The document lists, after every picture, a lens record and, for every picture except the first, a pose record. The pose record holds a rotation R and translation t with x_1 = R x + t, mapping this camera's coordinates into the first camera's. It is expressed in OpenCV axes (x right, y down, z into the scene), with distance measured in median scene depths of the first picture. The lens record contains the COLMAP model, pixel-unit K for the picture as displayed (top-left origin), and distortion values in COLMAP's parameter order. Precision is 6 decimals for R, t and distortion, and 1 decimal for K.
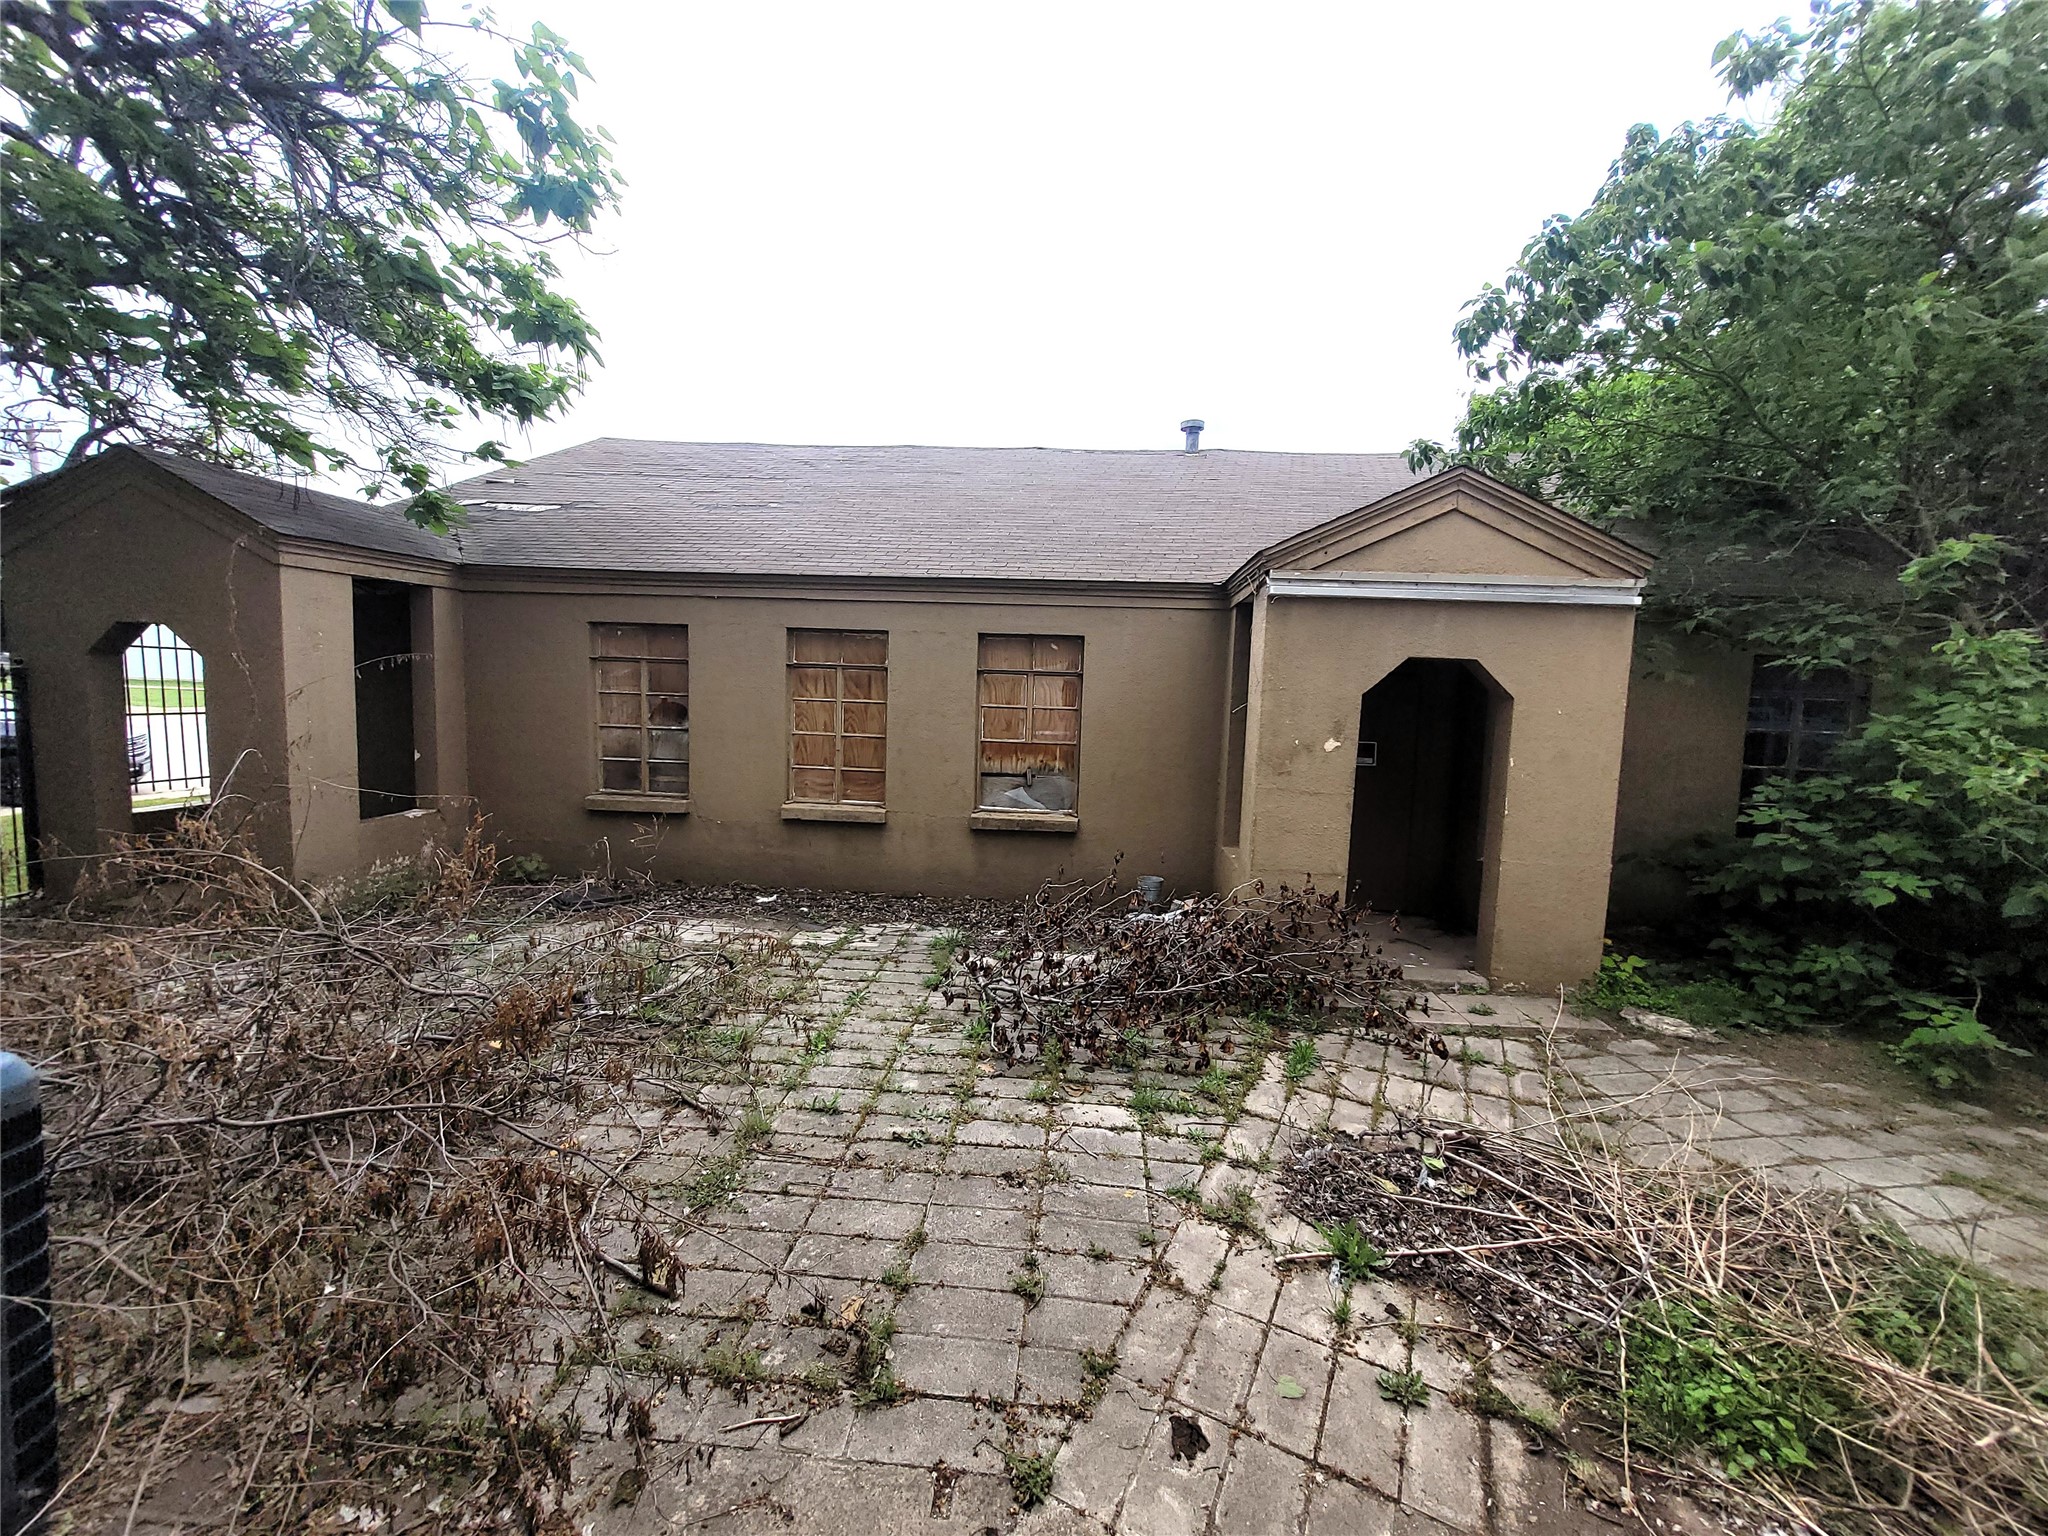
lens RADIAL K [[796.6, 0, 1040.5], [0, 796.6, 758.2], [0, 0, 1]] dist [0.000558, -0.000416]
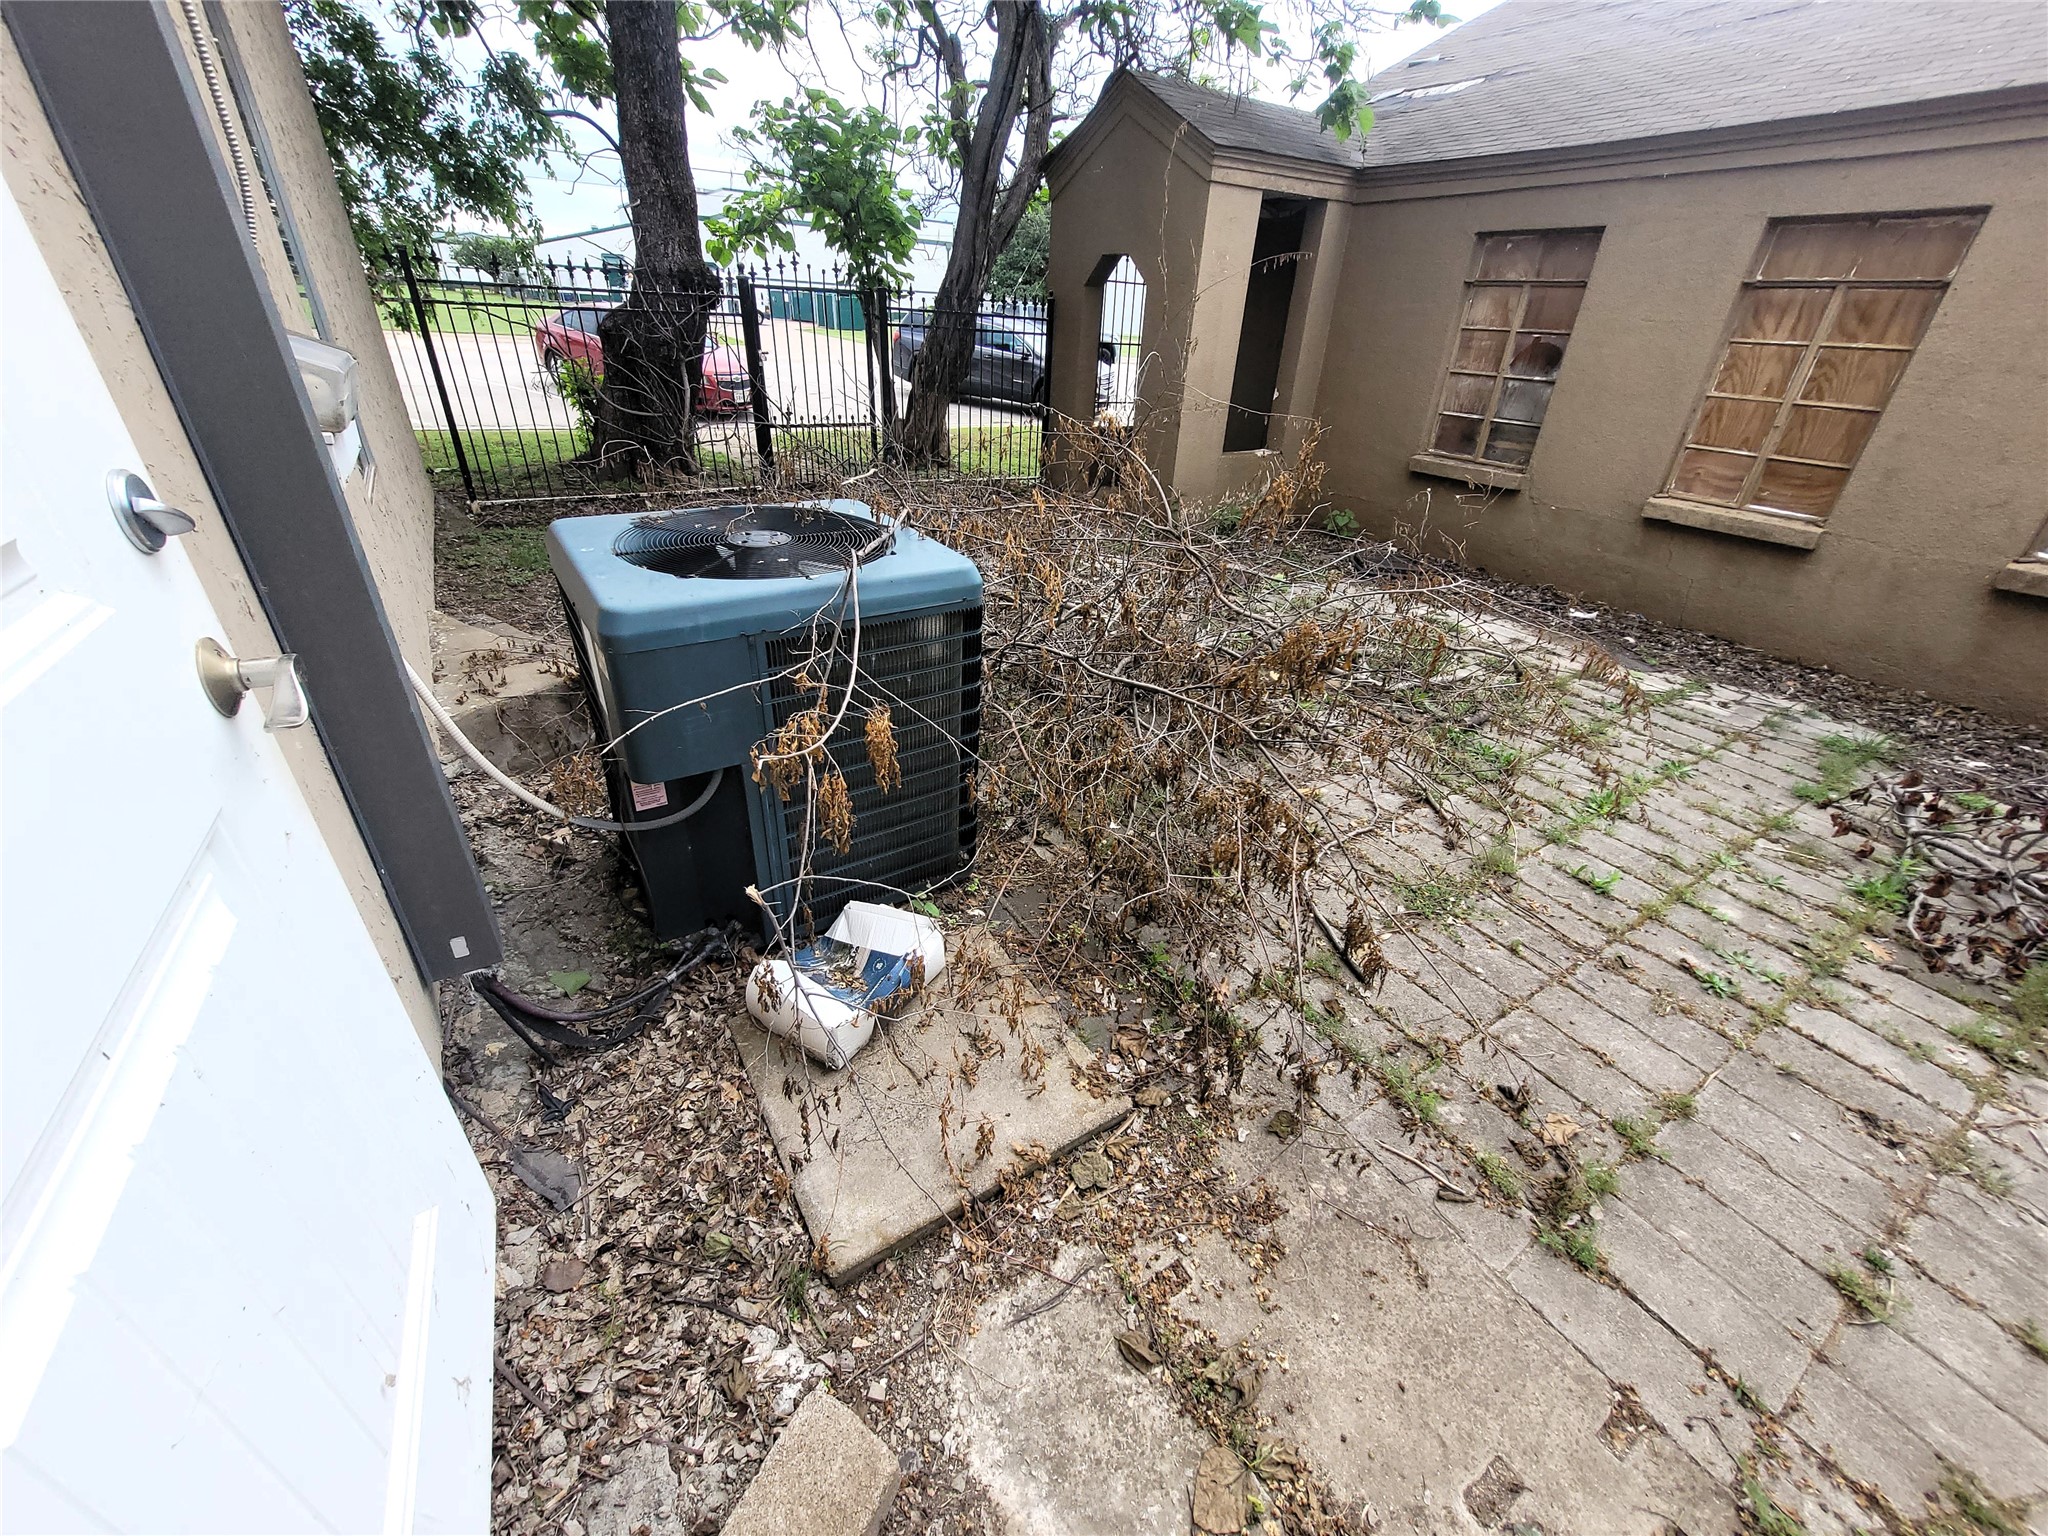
lens RADIAL K [[796.6, 0, 1040.5], [0, 796.6, 758.2], [0, 0, 1]] dist [0.000558, -0.000416]
pose [[0.595005, 0.385067, -0.705473, -0.076198], [-0.096029, 0.905530, 0.413272, 0.047014], [0.797964, -0.178153, 0.575773, 0.116018]]
